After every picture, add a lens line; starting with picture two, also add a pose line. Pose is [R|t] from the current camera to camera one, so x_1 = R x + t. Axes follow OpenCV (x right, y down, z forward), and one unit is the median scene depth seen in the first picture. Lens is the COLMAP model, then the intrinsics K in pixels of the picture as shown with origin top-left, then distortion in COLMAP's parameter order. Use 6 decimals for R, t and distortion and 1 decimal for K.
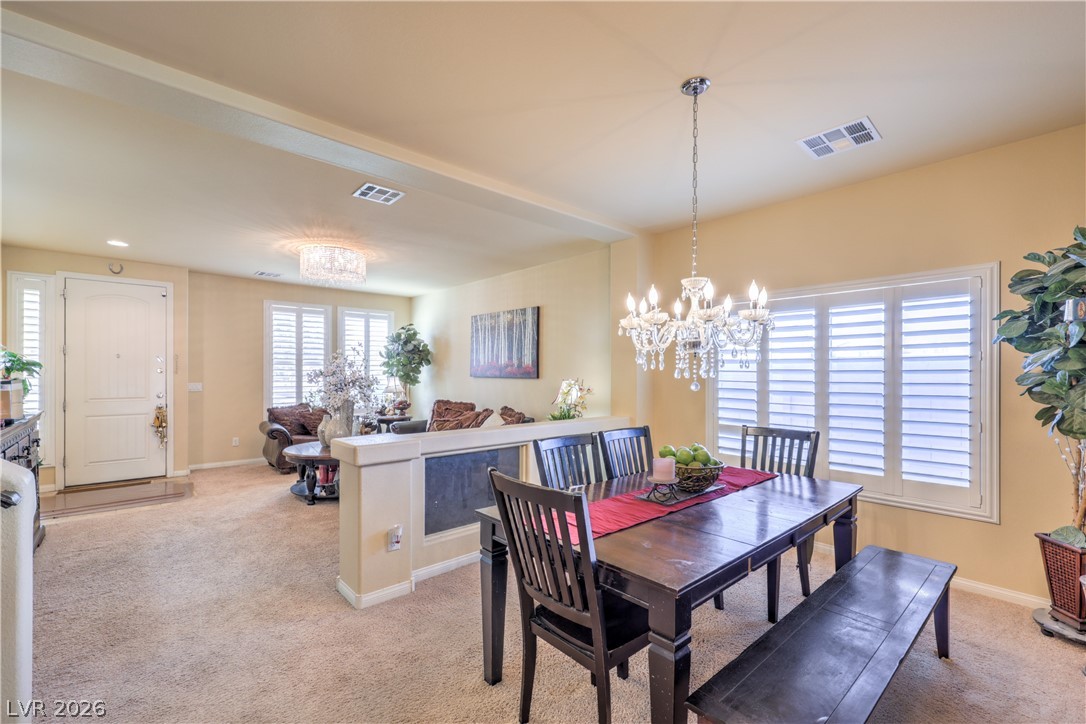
lens RADIAL K [[455.7, 0, 539.4], [0, 455.7, 370.2], [0, 0, 1]] dist [0.003418, -0.000491]
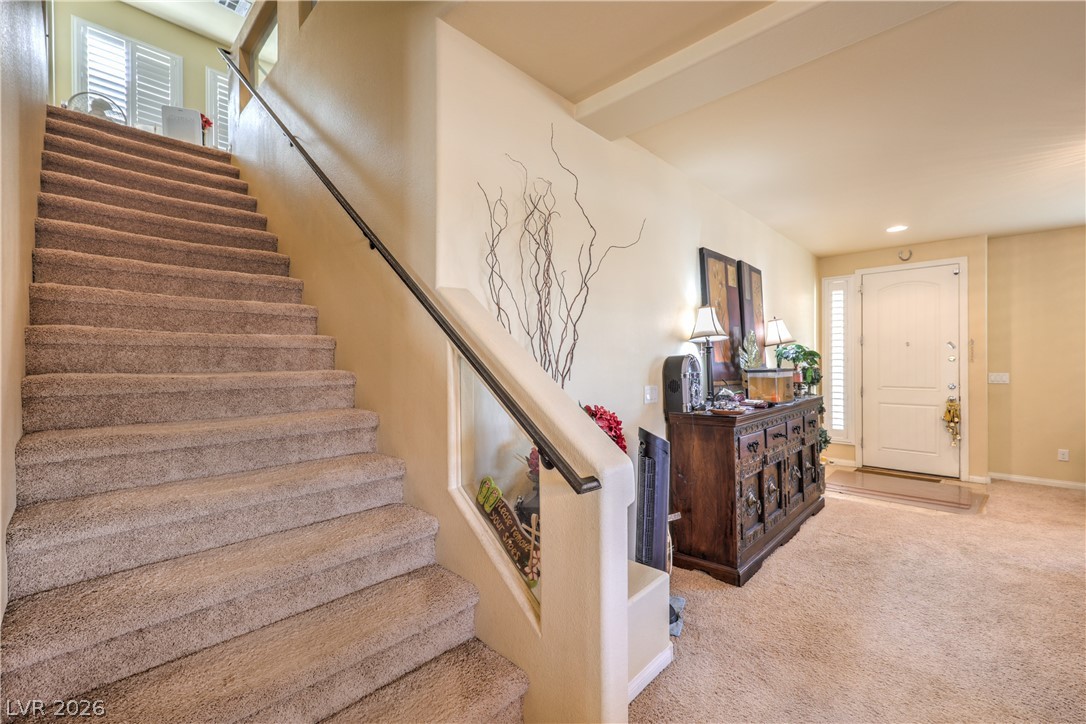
lens RADIAL K [[455.7, 0, 537.6], [0, 455.7, 363.1], [0, 0, 1]] dist [0.003418, -0.000491]
pose [[0.091535, -0.000341, -0.995802, -0.019202], [0.011456, 0.999934, 0.000711, -0.000165], [0.995736, -0.011473, 0.091533, 0.126293]]
